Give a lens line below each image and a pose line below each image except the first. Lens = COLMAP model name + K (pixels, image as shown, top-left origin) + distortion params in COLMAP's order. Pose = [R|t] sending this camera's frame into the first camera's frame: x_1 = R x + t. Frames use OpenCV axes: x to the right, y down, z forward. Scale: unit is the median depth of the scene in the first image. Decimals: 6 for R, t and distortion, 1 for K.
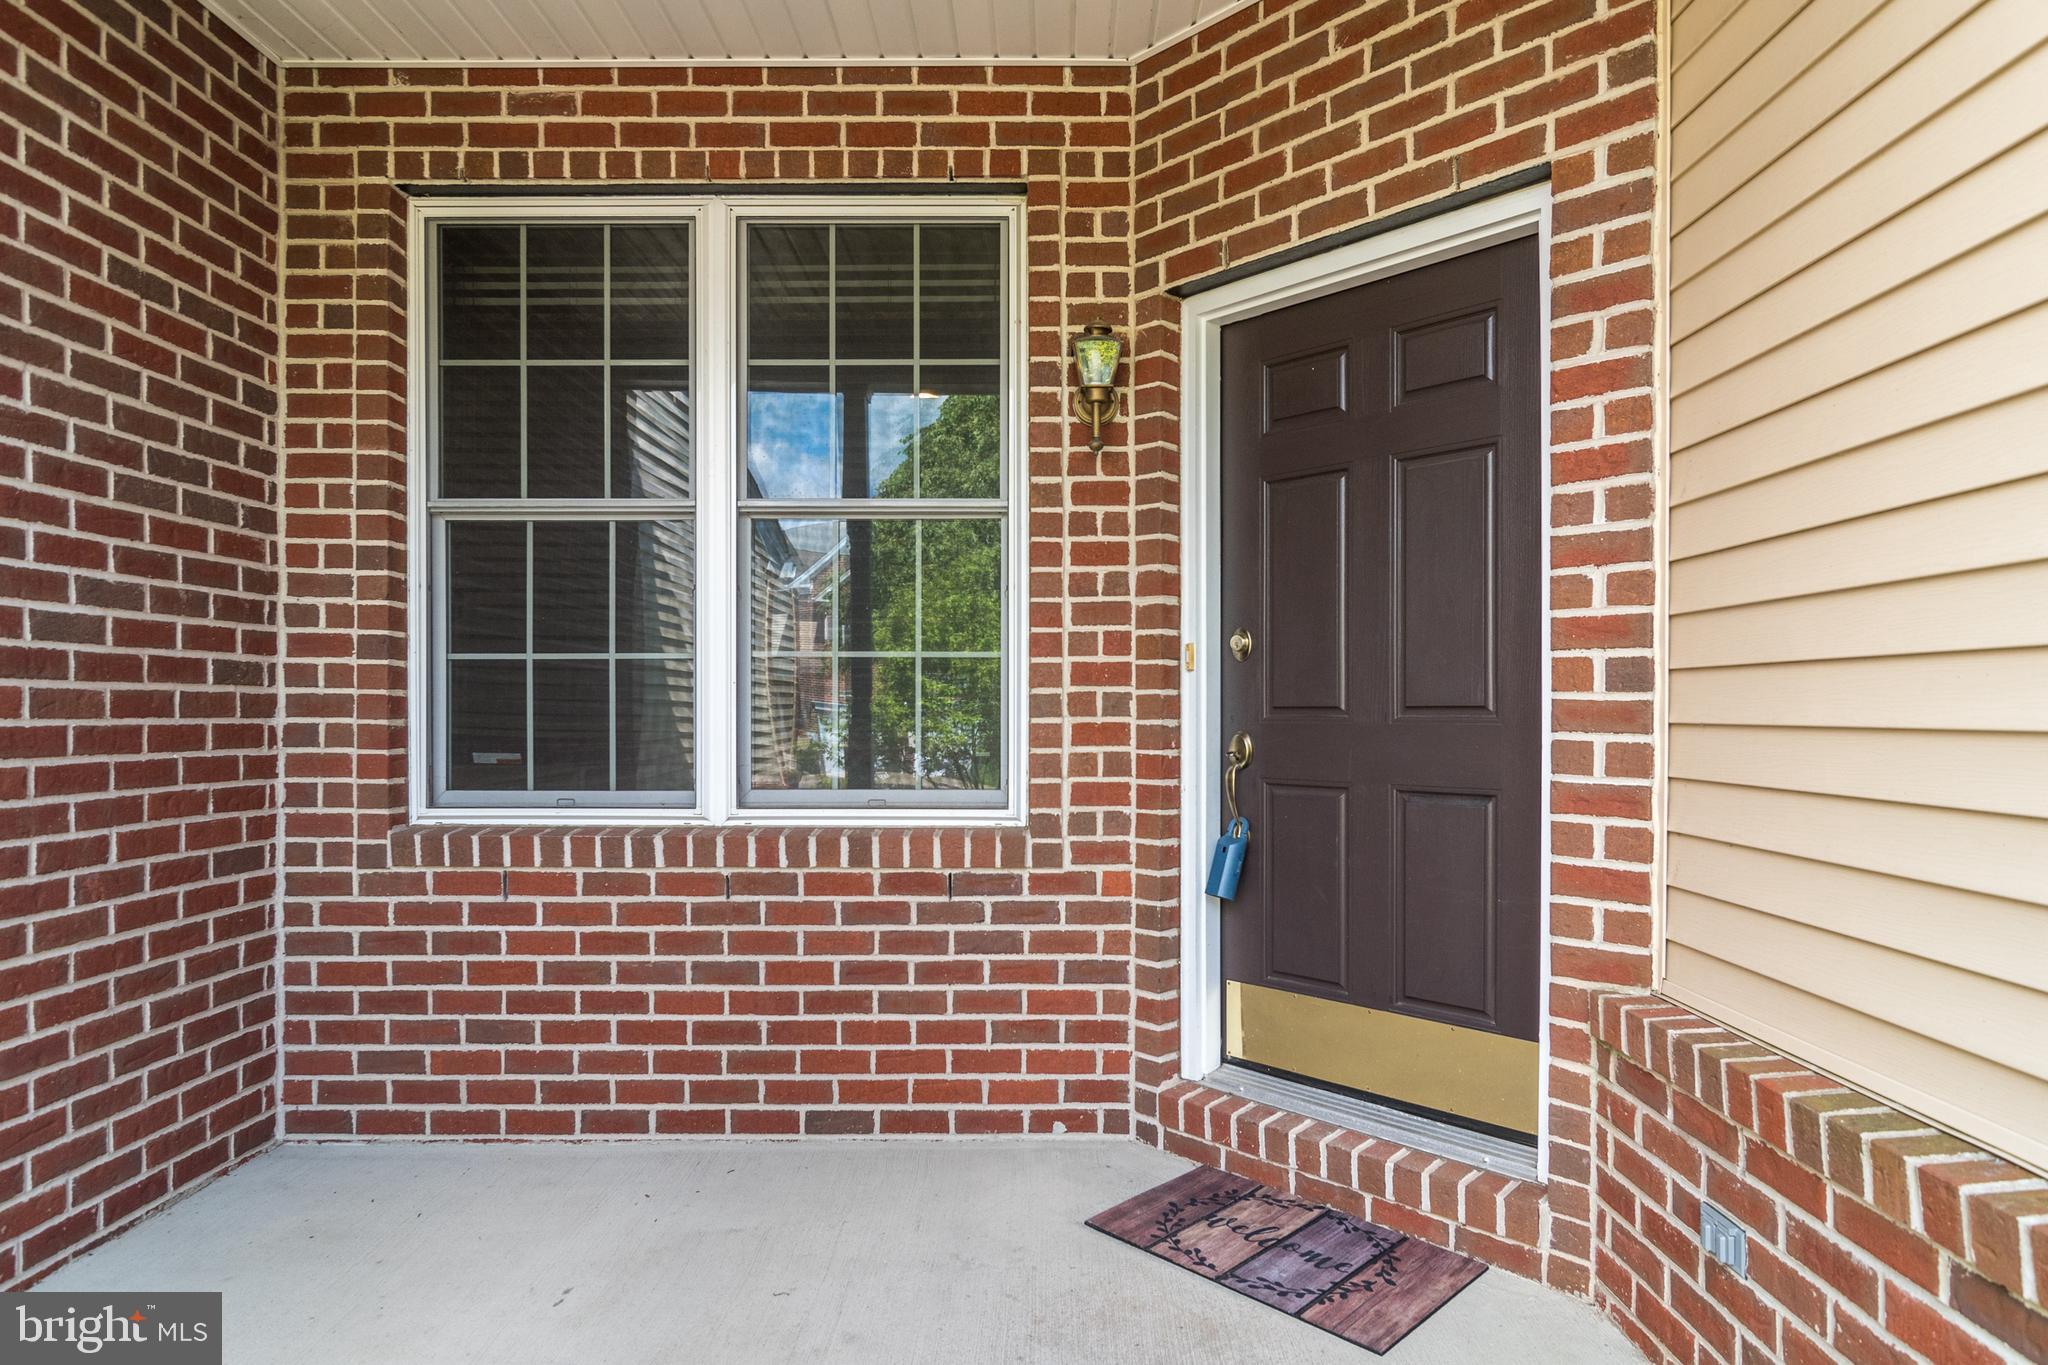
lens RADIAL K [[1356.6, 0, 1027.7], [0, 1356.6, 719.0], [0, 0, 1]] dist [-0.008288, 0.004074]
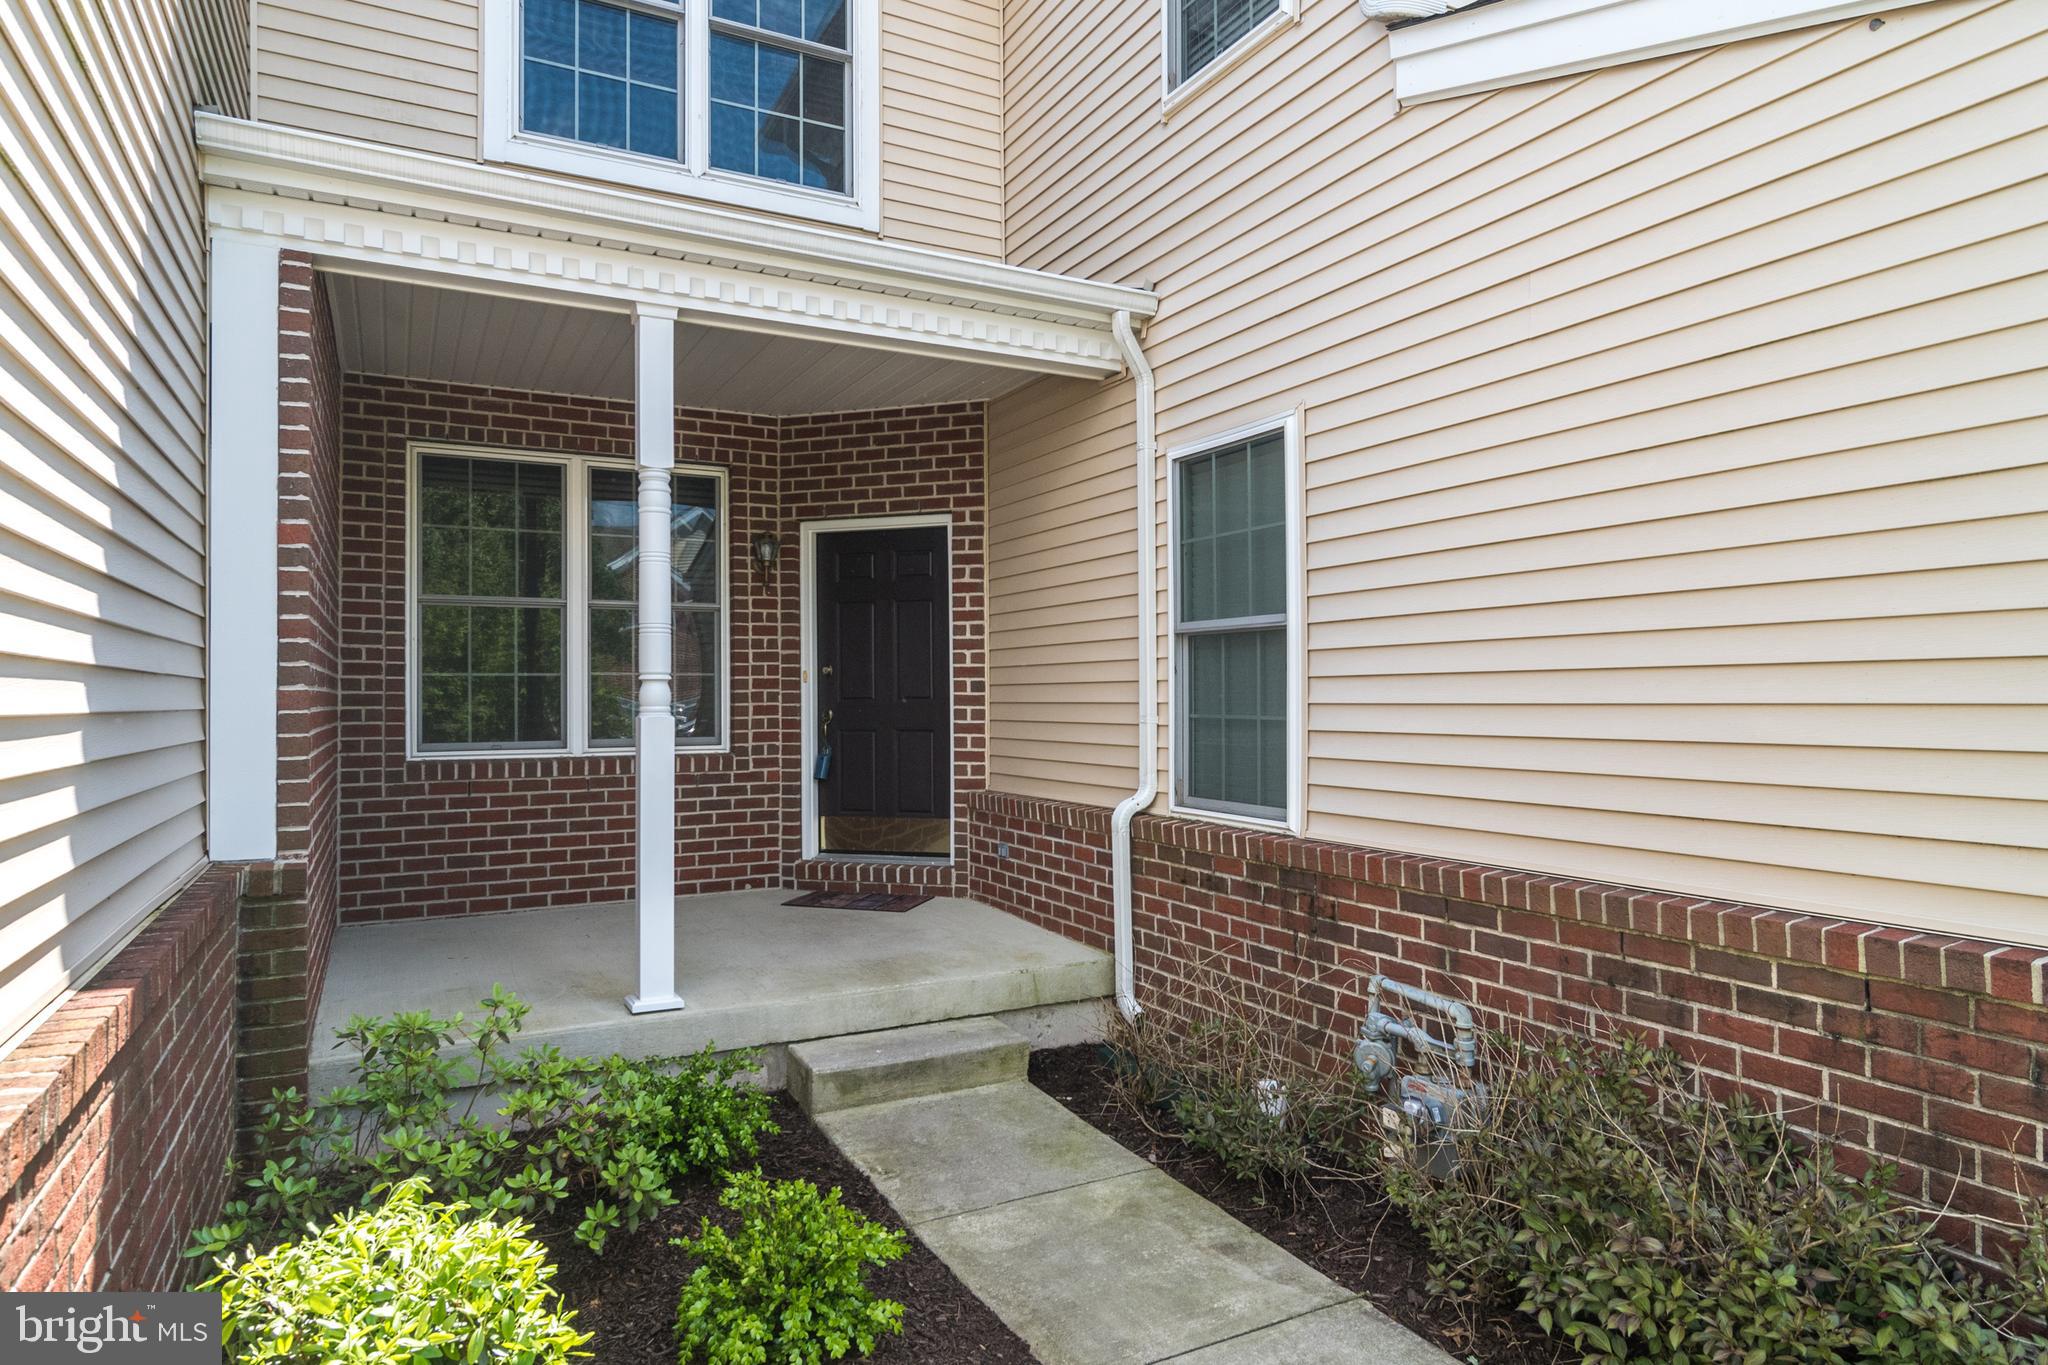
lens RADIAL K [[1356.6, 0, 1027.7], [0, 1356.6, 719.0], [0, 0, 1]] dist [-0.008288, 0.004074]
pose [[0.904173, -0.012901, 0.426972, -0.520052], [0.009685, 0.999906, 0.009704, 0.008083], [-0.427057, -0.004639, 0.904213, -1.239829]]
